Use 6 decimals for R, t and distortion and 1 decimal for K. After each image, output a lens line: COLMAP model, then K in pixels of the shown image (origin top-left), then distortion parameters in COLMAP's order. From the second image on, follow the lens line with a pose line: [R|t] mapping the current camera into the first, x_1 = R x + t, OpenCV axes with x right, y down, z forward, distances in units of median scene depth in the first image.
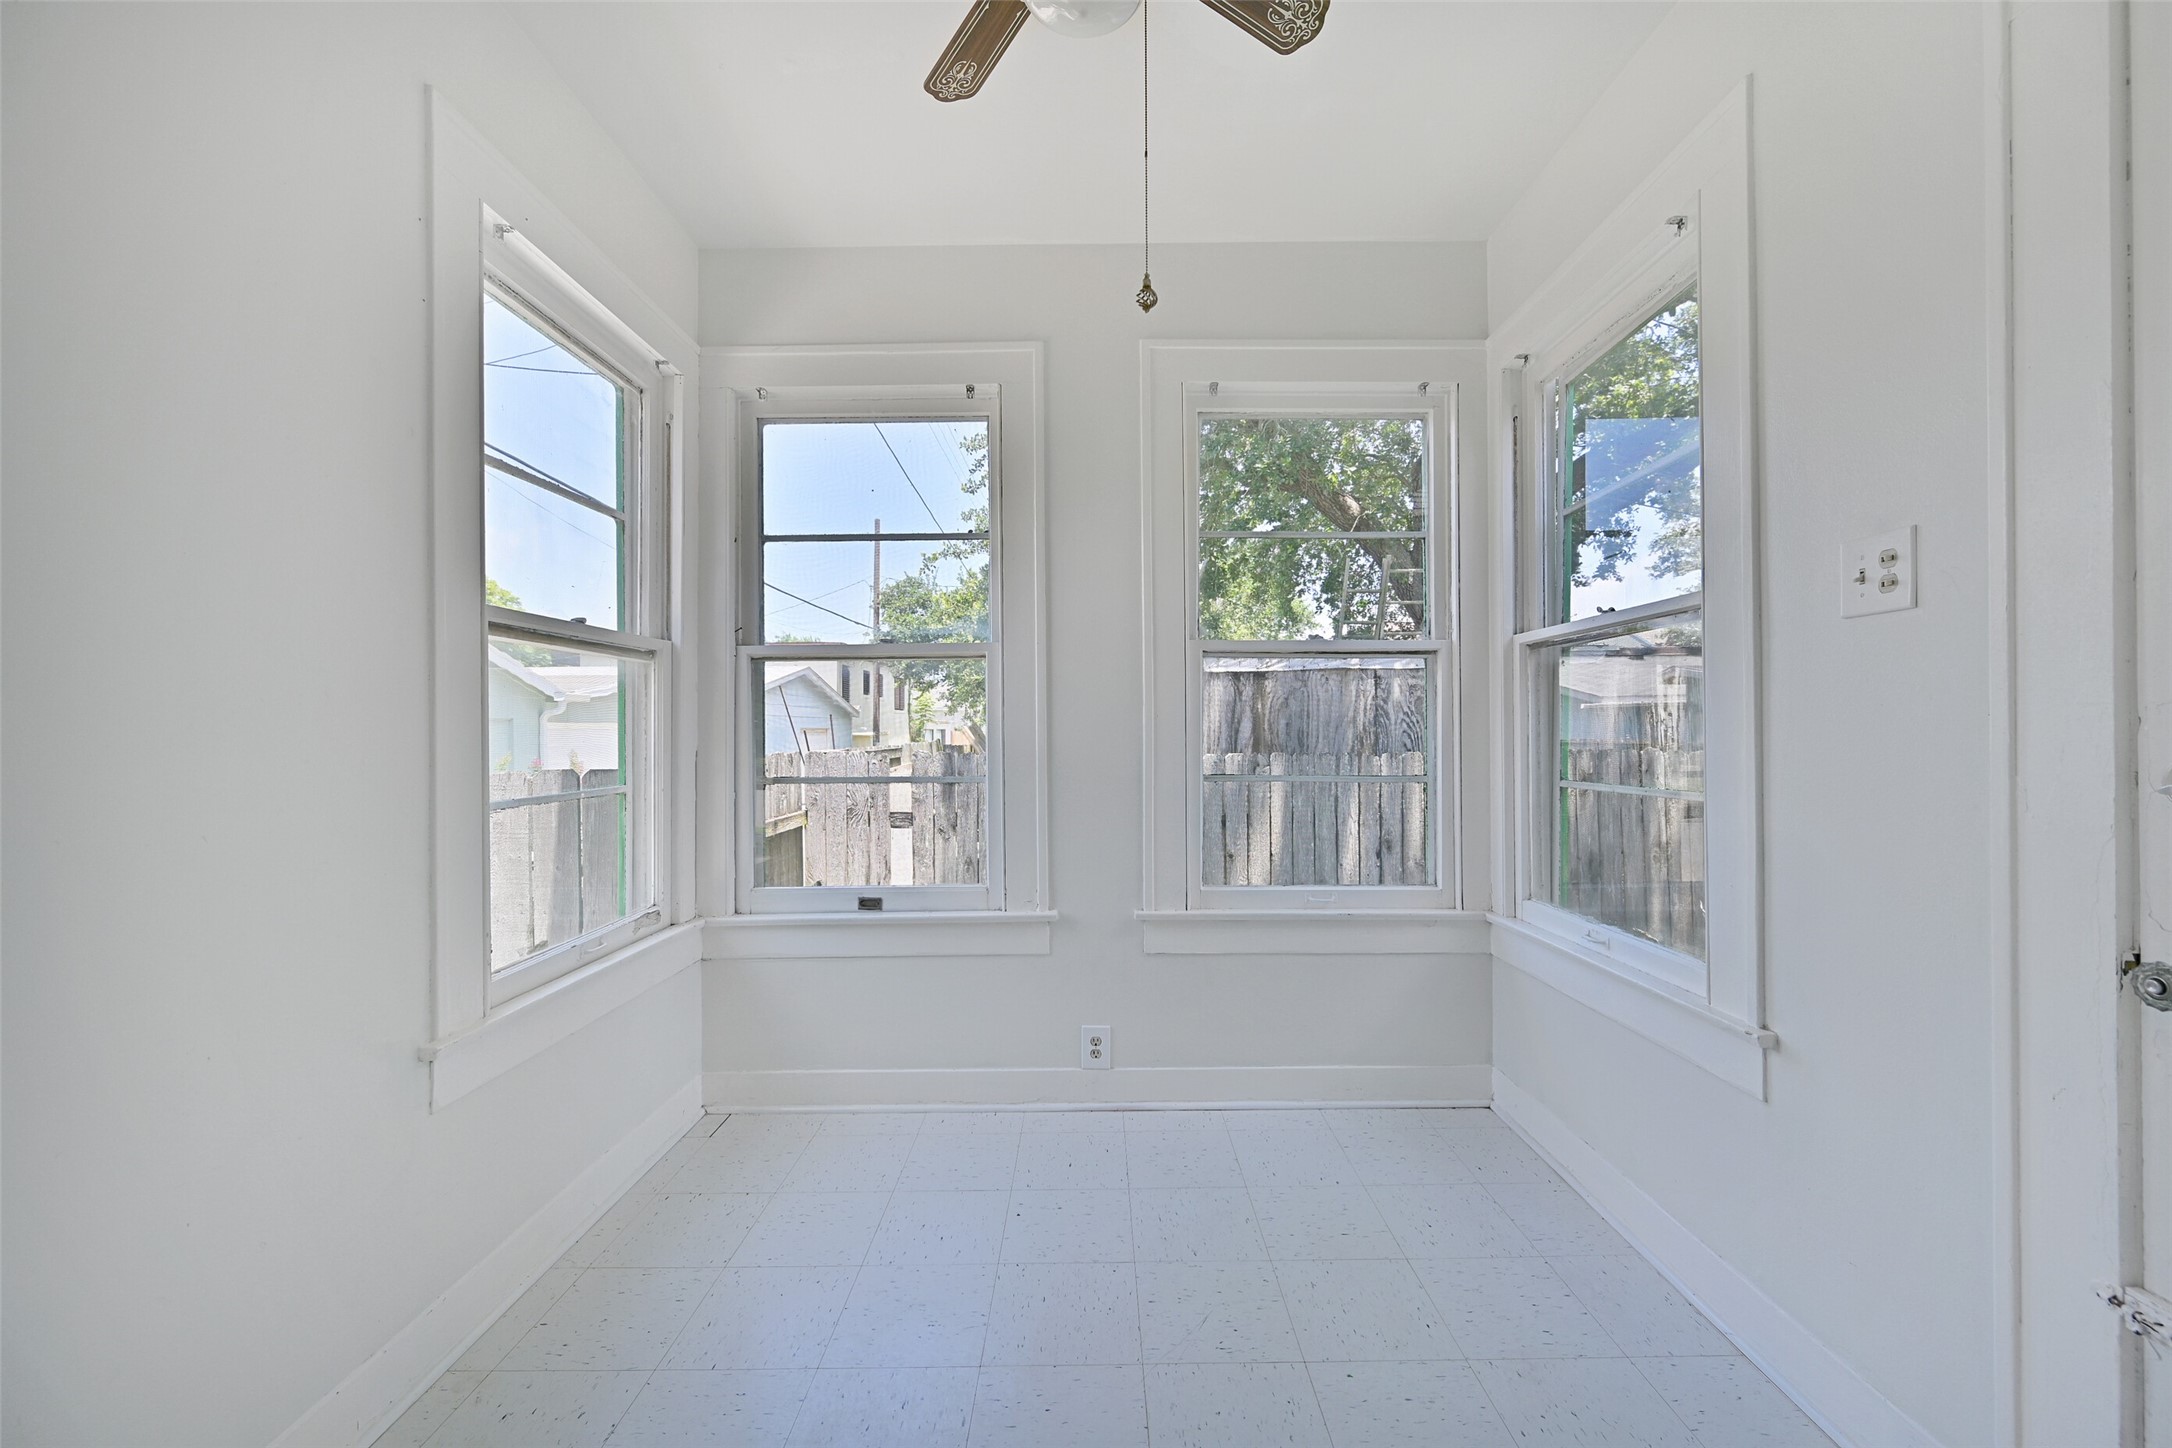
lens RADIAL K [[855.8, 0, 1094.4], [0, 855.8, 726.6], [0, 0, 1]] dist [0.000256, -0.000851]
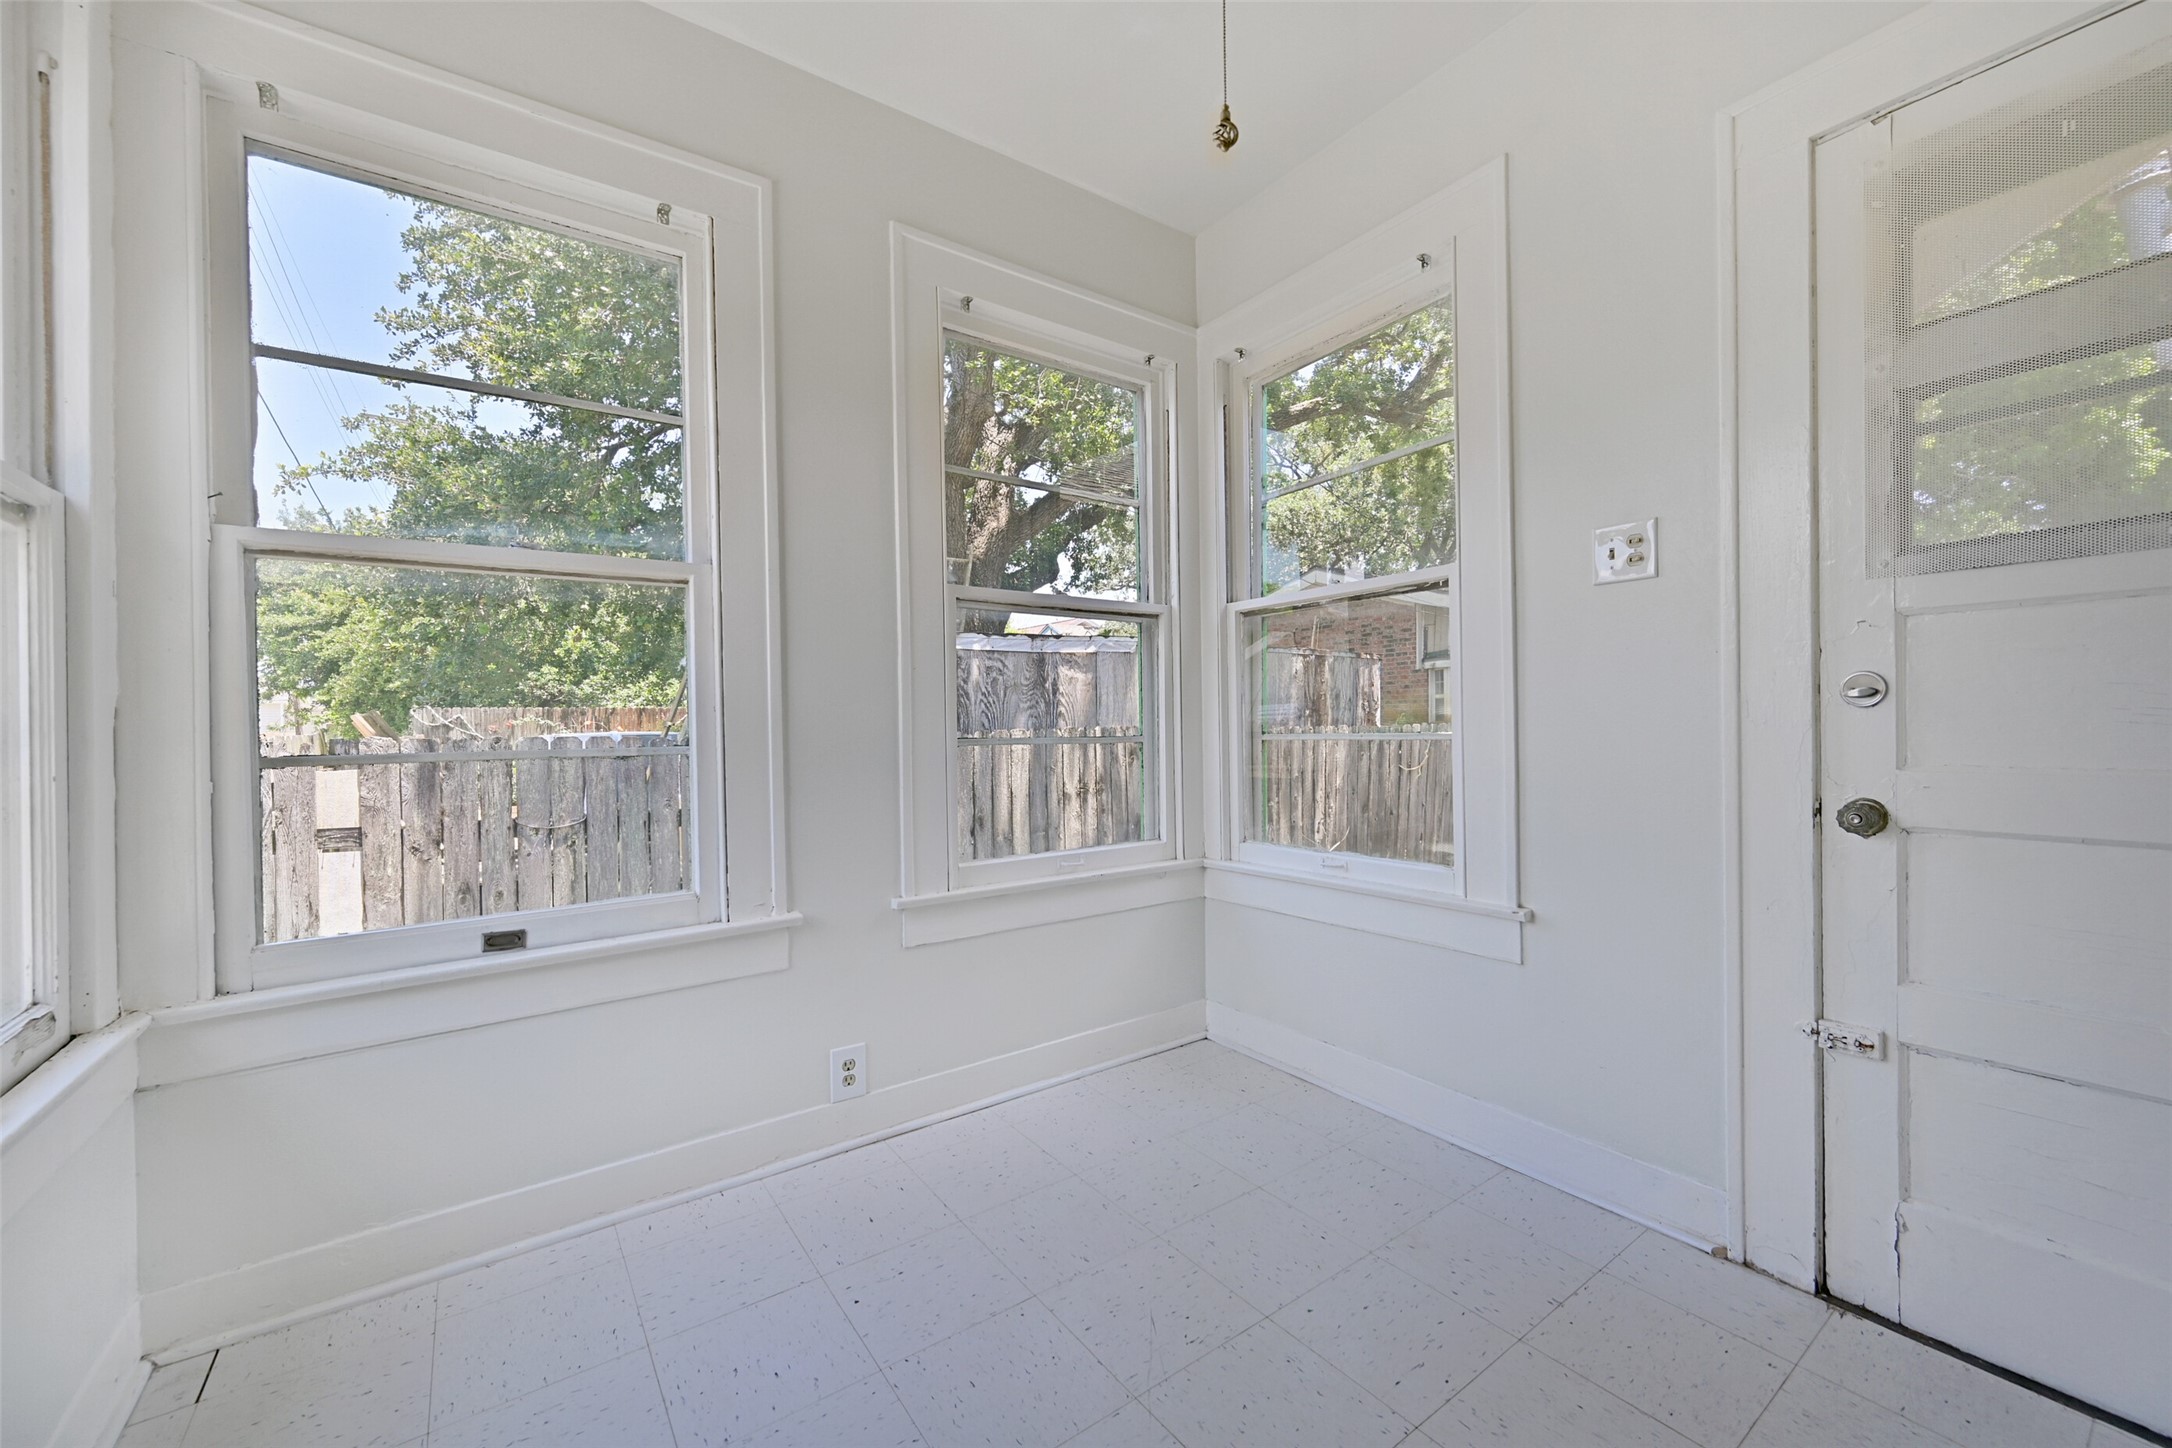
lens RADIAL K [[855.8, 0, 1100.9], [0, 855.8, 727.5], [0, 0, 1]] dist [0.000256, -0.000851]
pose [[0.808510, -0.010228, 0.588394, -0.278628], [0.007676, 0.999947, 0.006833, 0.041819], [-0.588433, -0.001008, 0.808545, 0.197607]]
